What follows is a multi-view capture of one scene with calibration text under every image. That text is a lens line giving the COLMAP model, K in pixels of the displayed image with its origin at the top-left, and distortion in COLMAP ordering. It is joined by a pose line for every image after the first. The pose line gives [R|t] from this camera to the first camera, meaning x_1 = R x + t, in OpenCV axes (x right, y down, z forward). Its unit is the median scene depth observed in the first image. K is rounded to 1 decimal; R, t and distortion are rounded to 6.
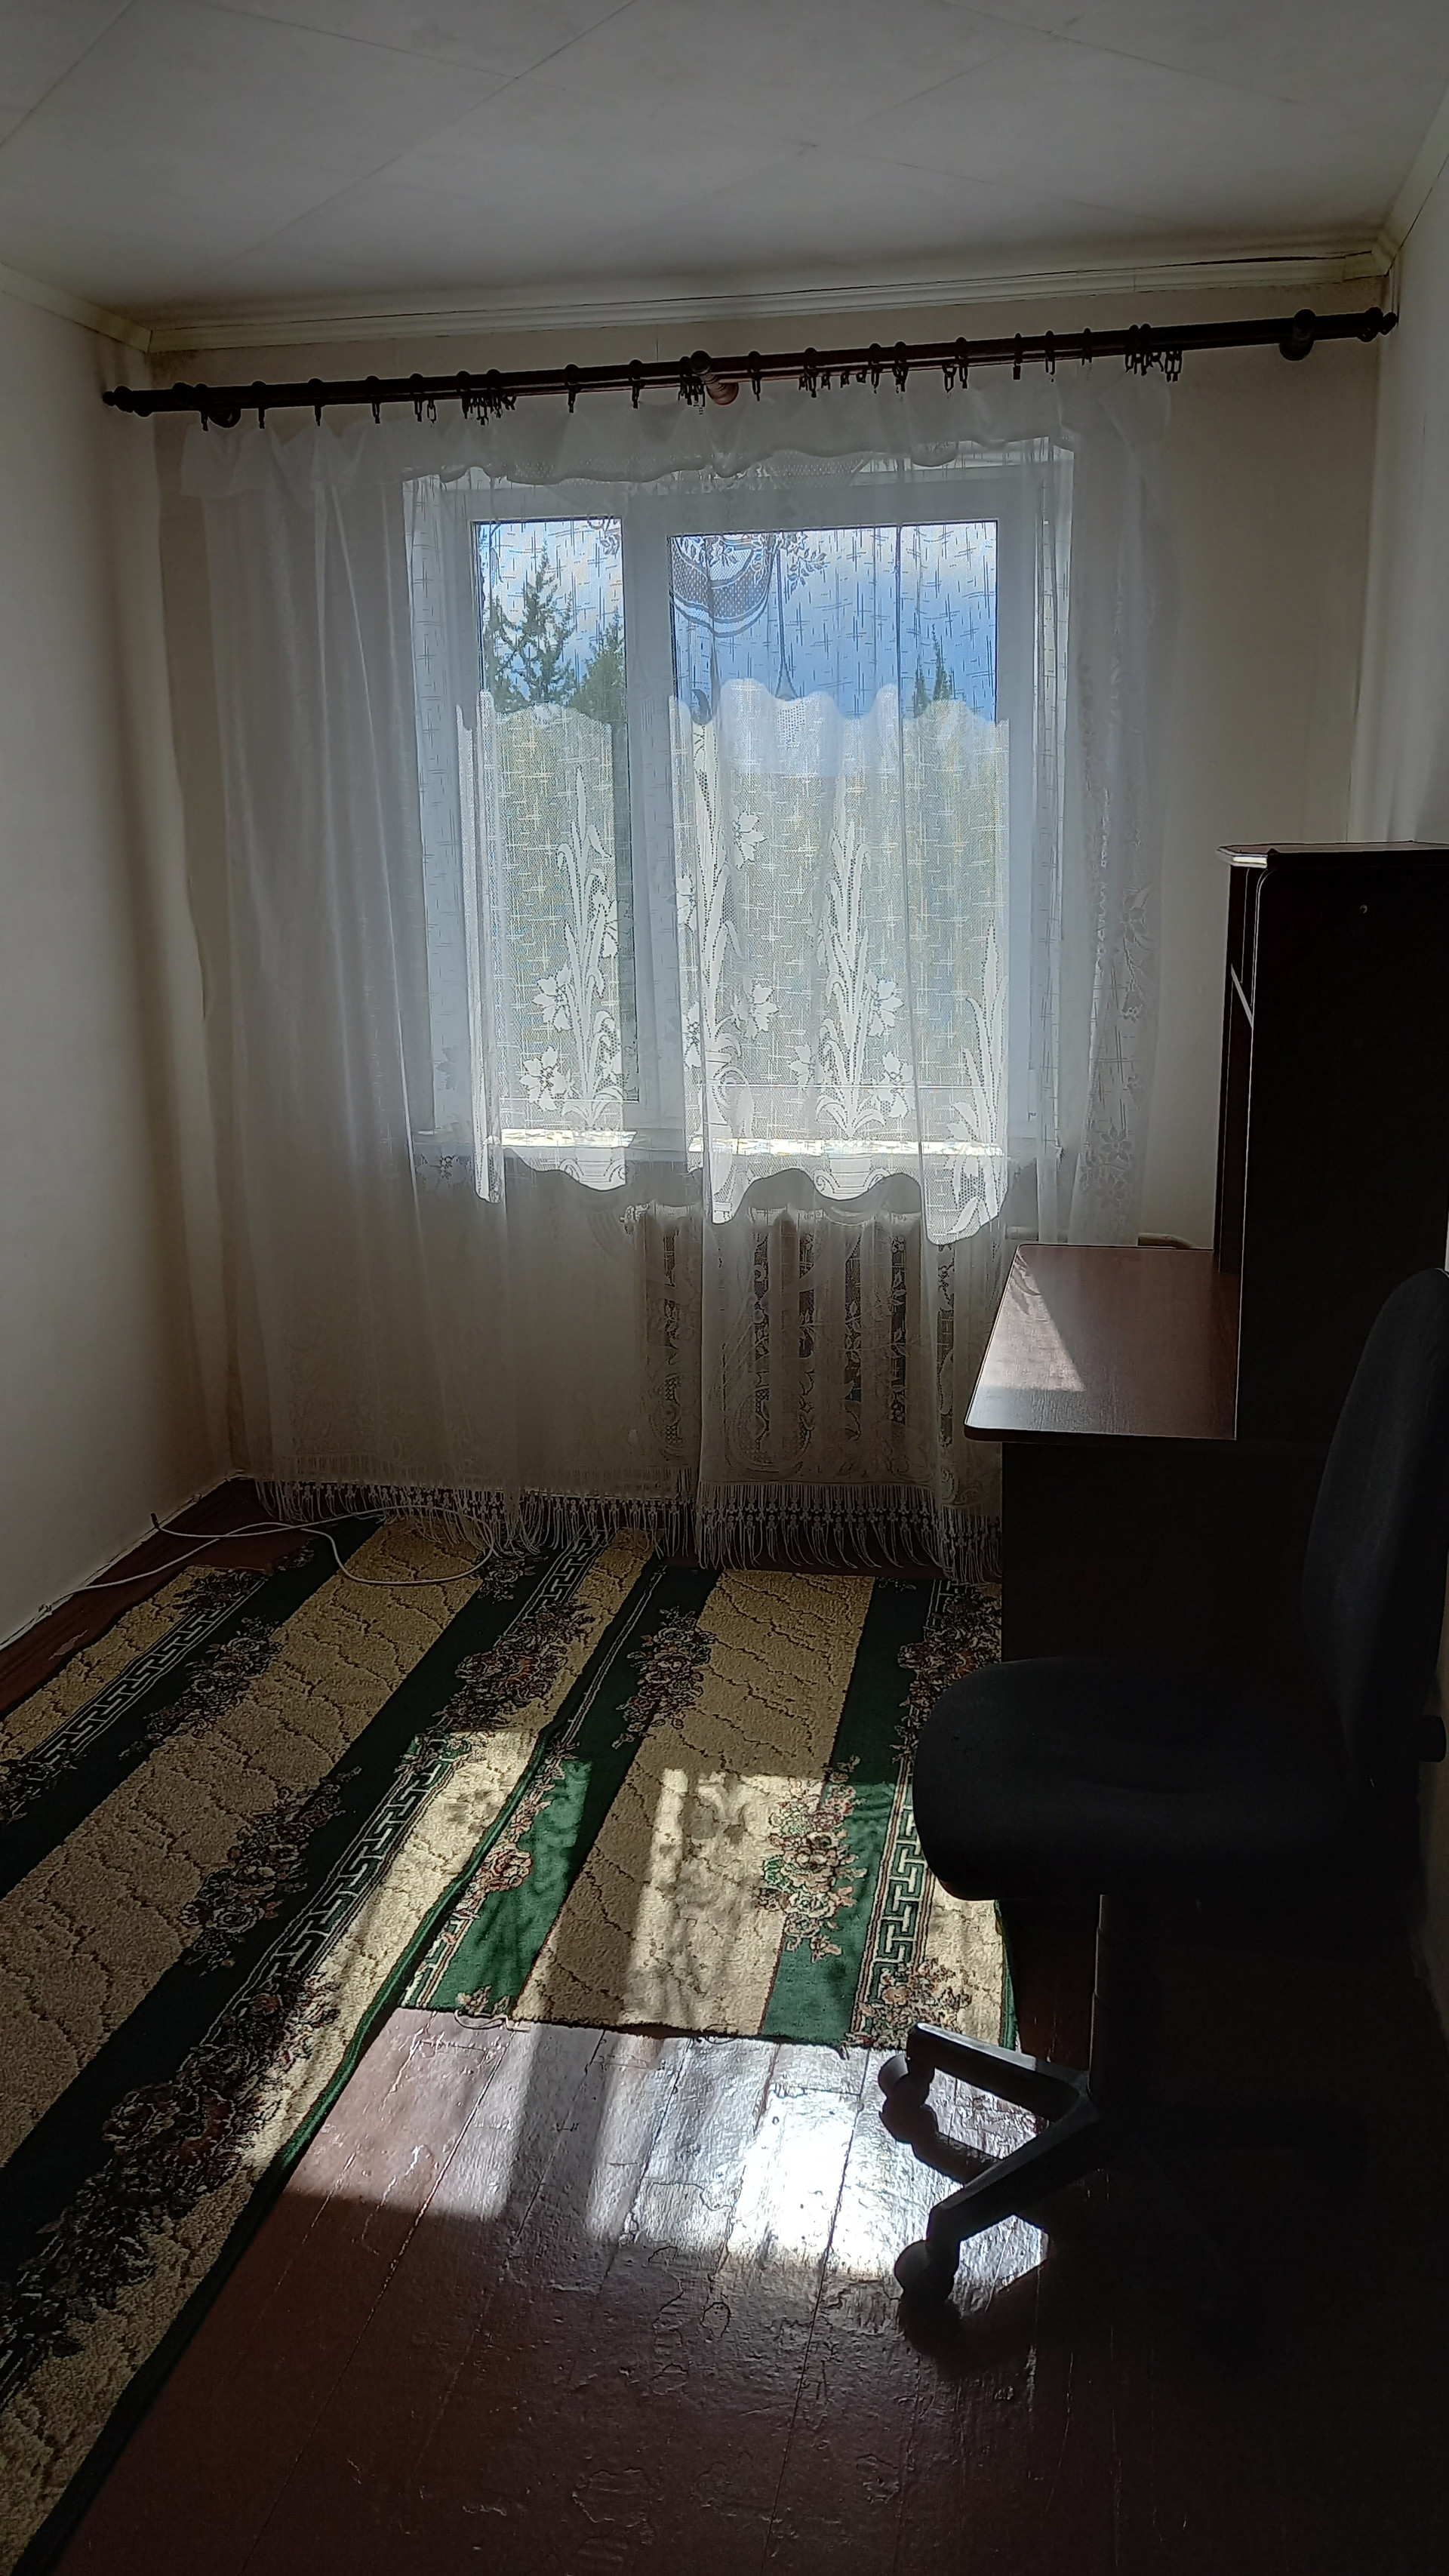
lens RADIAL K [[1860.5, 0, 724.5], [0, 1860.5, 1288.0], [0, 0, 1]] dist [0.023120, -0.028336]
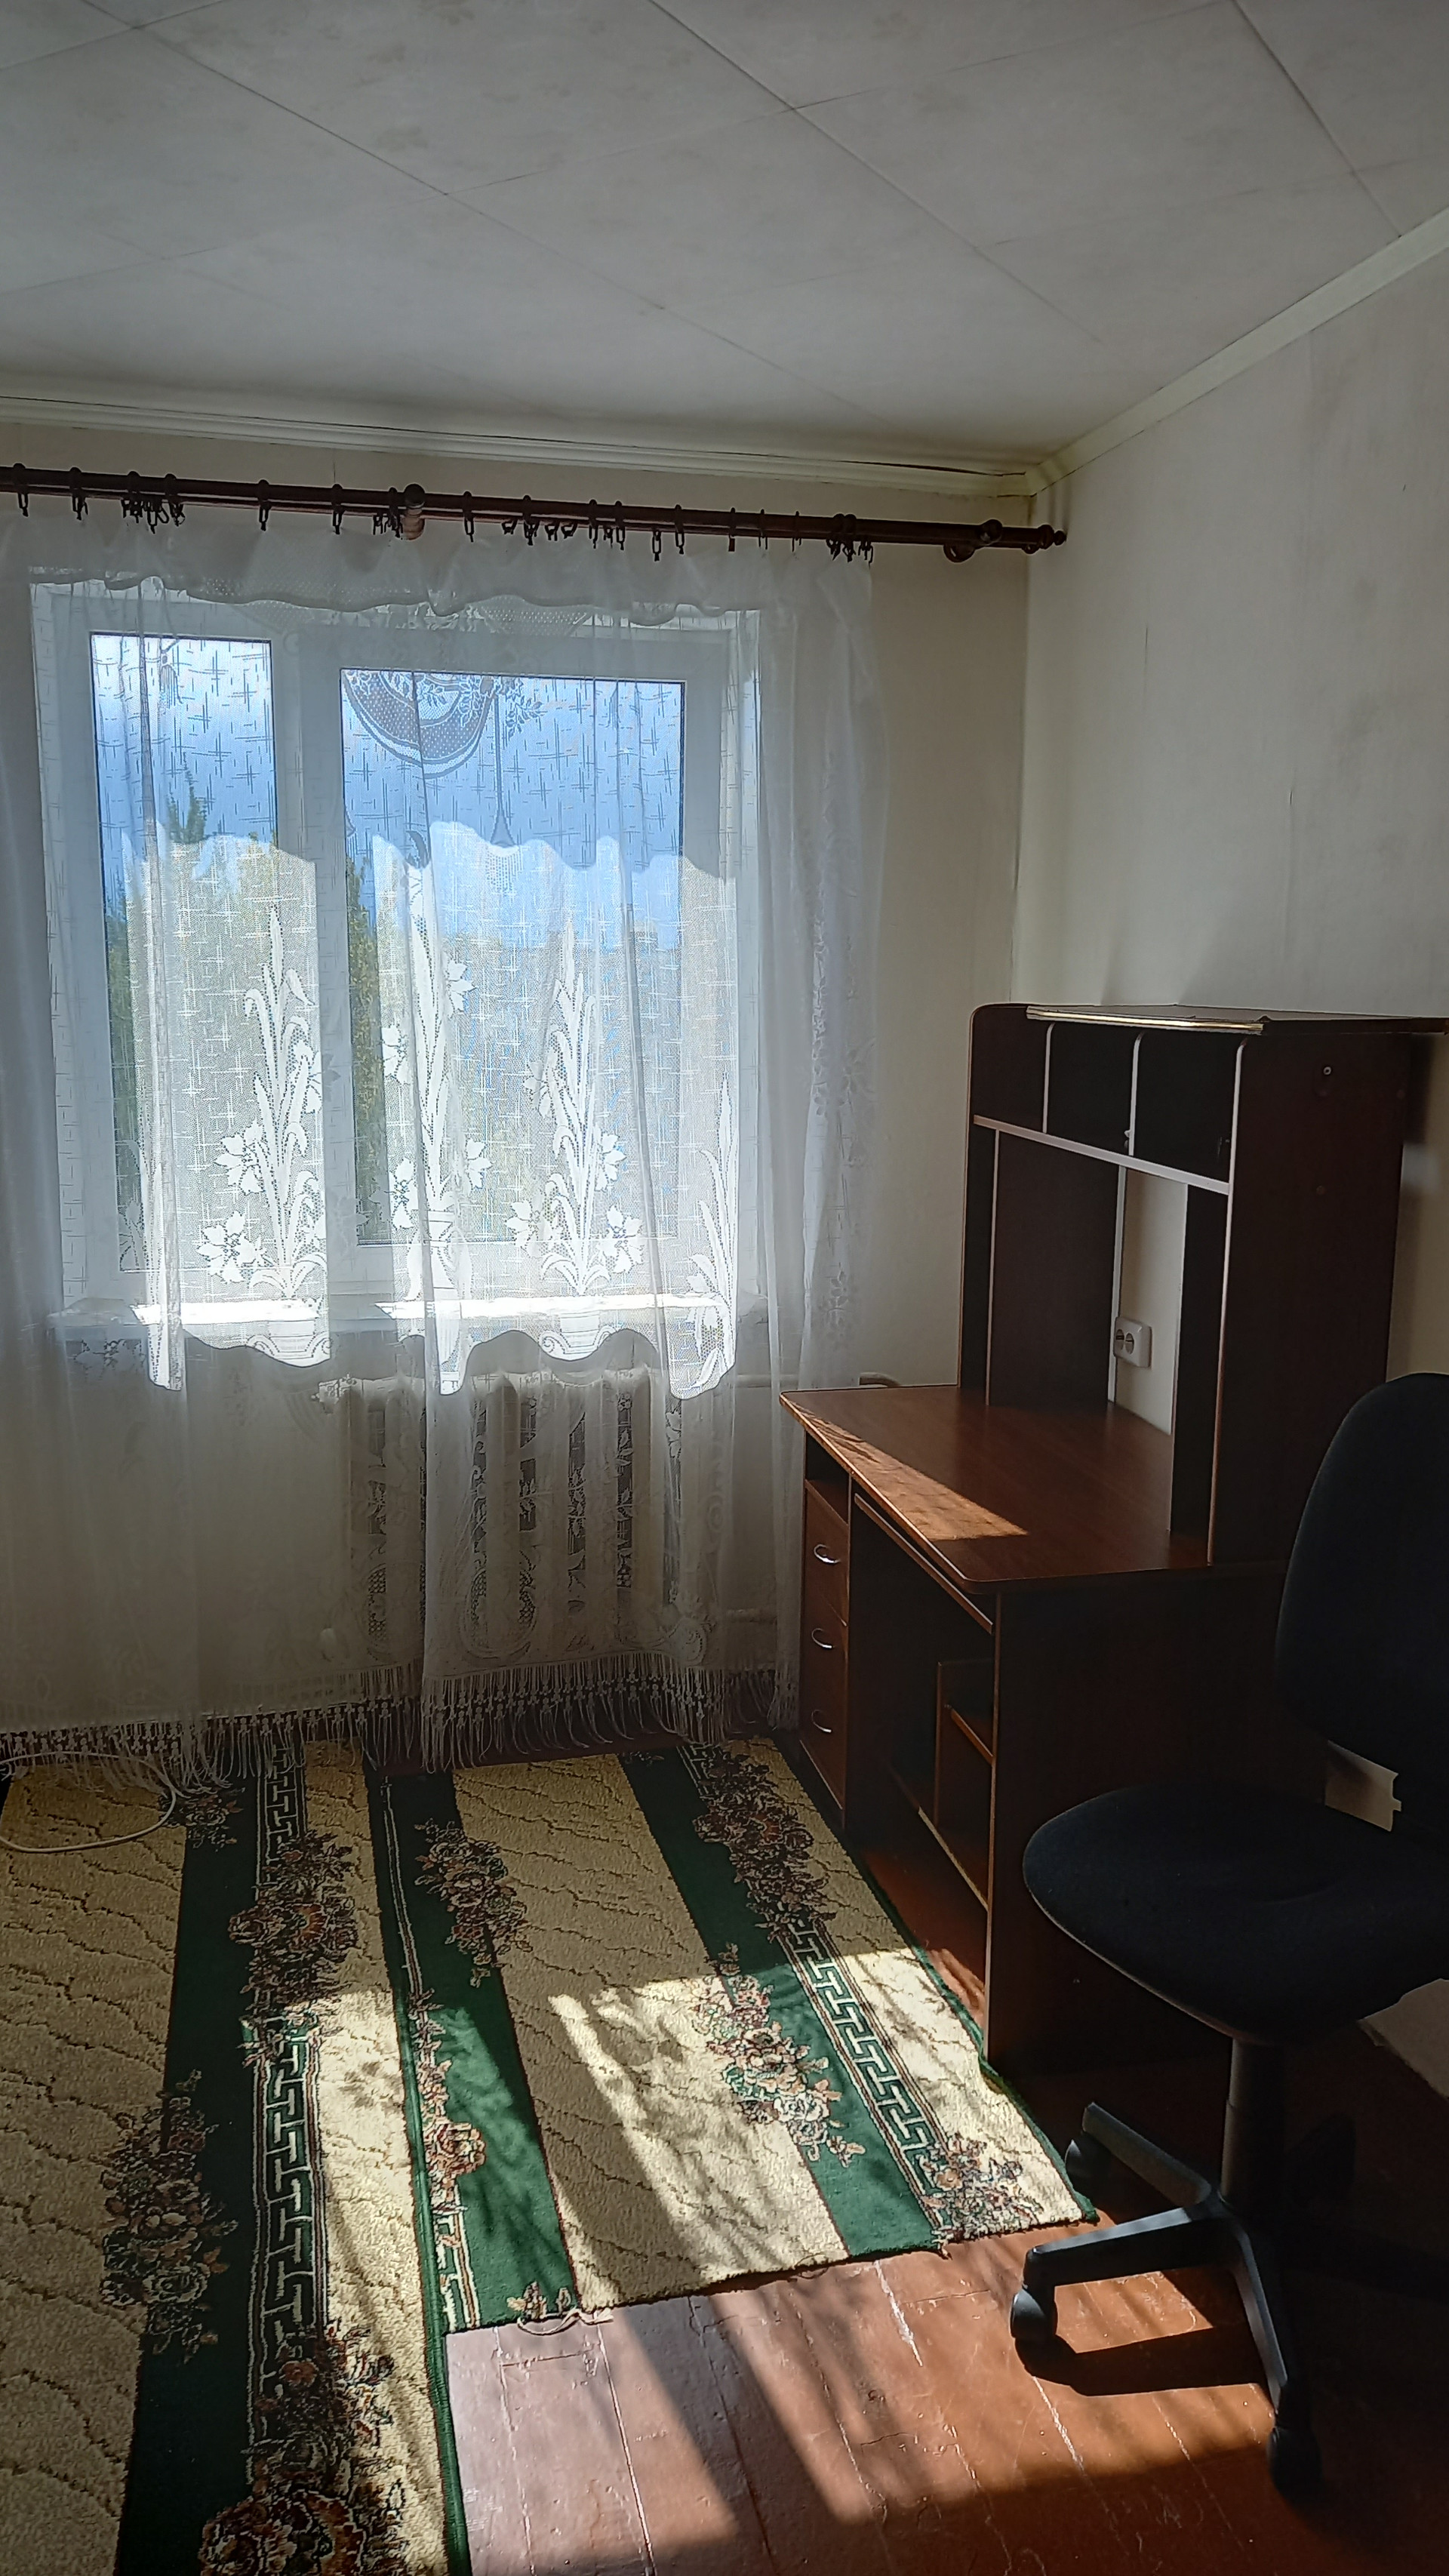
lens RADIAL K [[1916.5, 0, 724.5], [0, 1916.5, 1288.0], [0, 0, 1]] dist [0.047626, -0.052383]
pose [[0.910275, -0.049535, 0.411031, -0.288066], [0.080199, 0.995108, -0.057685, -0.022590], [-0.406163, 0.085473, 0.909795, 0.070677]]
